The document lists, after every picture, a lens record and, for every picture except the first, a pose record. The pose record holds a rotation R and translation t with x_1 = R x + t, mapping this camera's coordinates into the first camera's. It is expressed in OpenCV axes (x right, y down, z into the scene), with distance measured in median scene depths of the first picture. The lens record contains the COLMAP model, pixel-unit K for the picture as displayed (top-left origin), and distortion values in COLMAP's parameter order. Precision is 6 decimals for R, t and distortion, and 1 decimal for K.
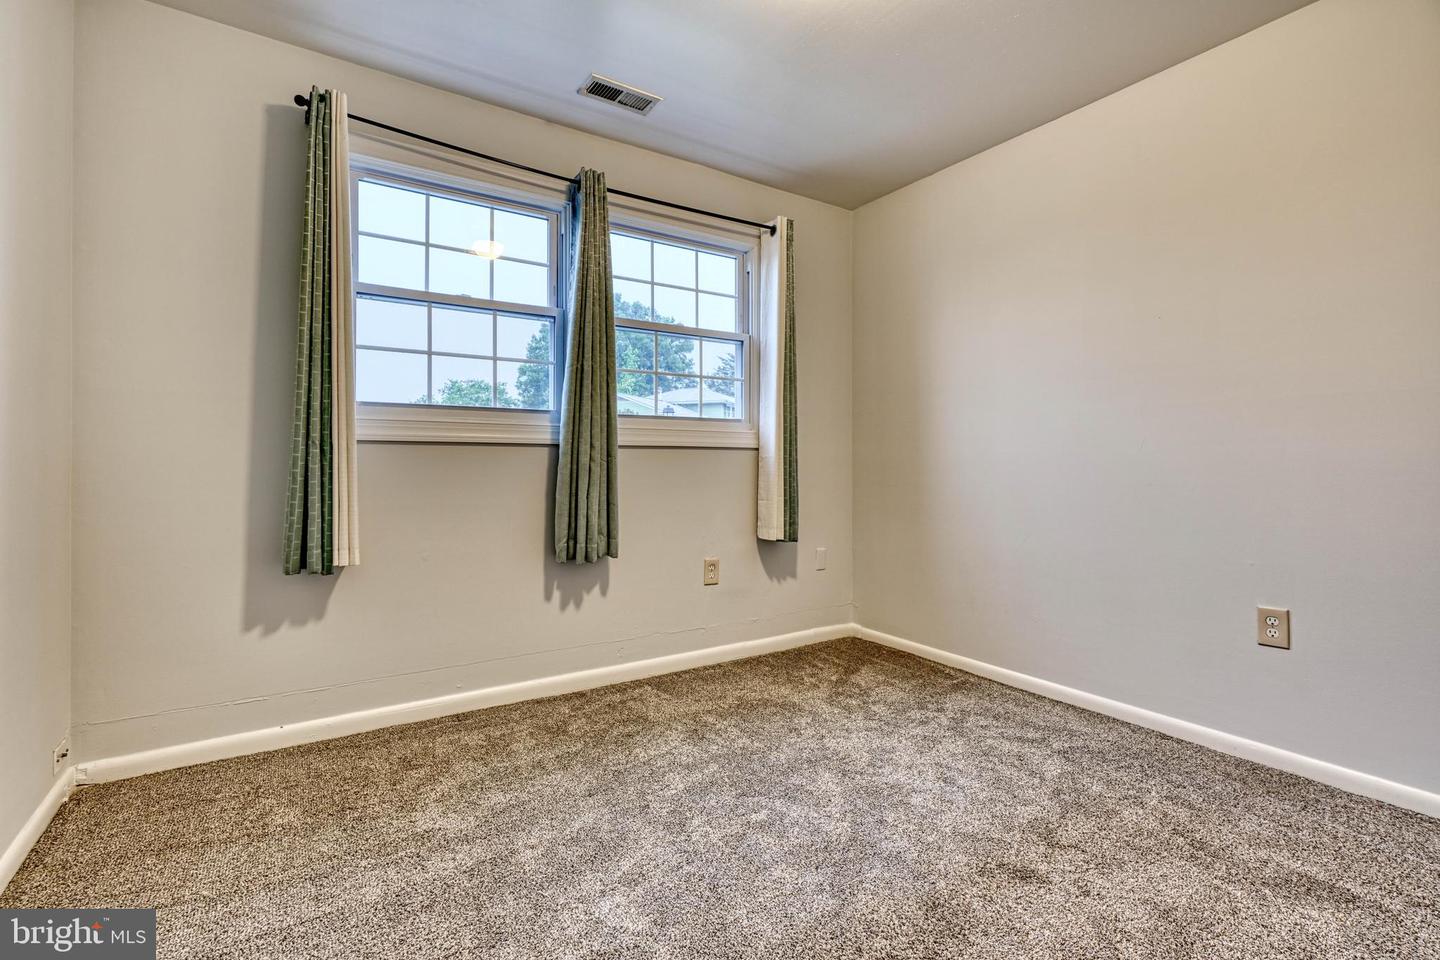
lens RADIAL K [[649.1, 0, 713.4], [0, 649.1, 471.6], [0, 0, 1]] dist [-0.005449, 0.001167]
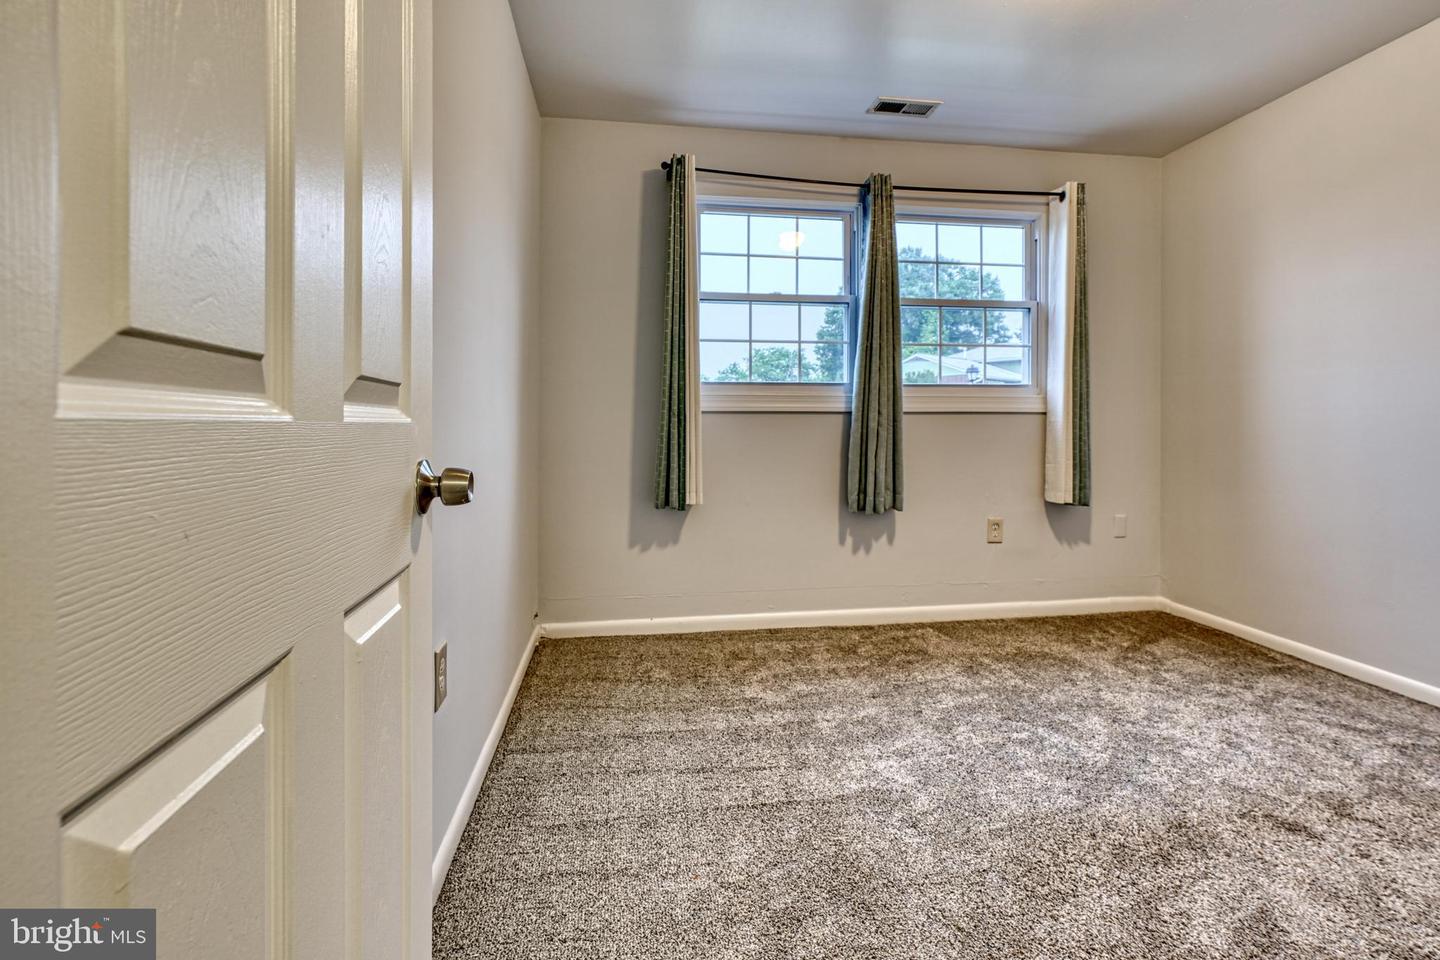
lens RADIAL K [[682.2, 0, 721.5], [0, 682.2, 437.8], [0, 0, 1]] dist [-0.010342, 0.000844]
pose [[0.908889, 0.002740, -0.417030, 0.066719], [-0.001802, 0.999995, 0.002644, 0.002289], [0.417035, -0.001651, 0.908889, -0.232129]]
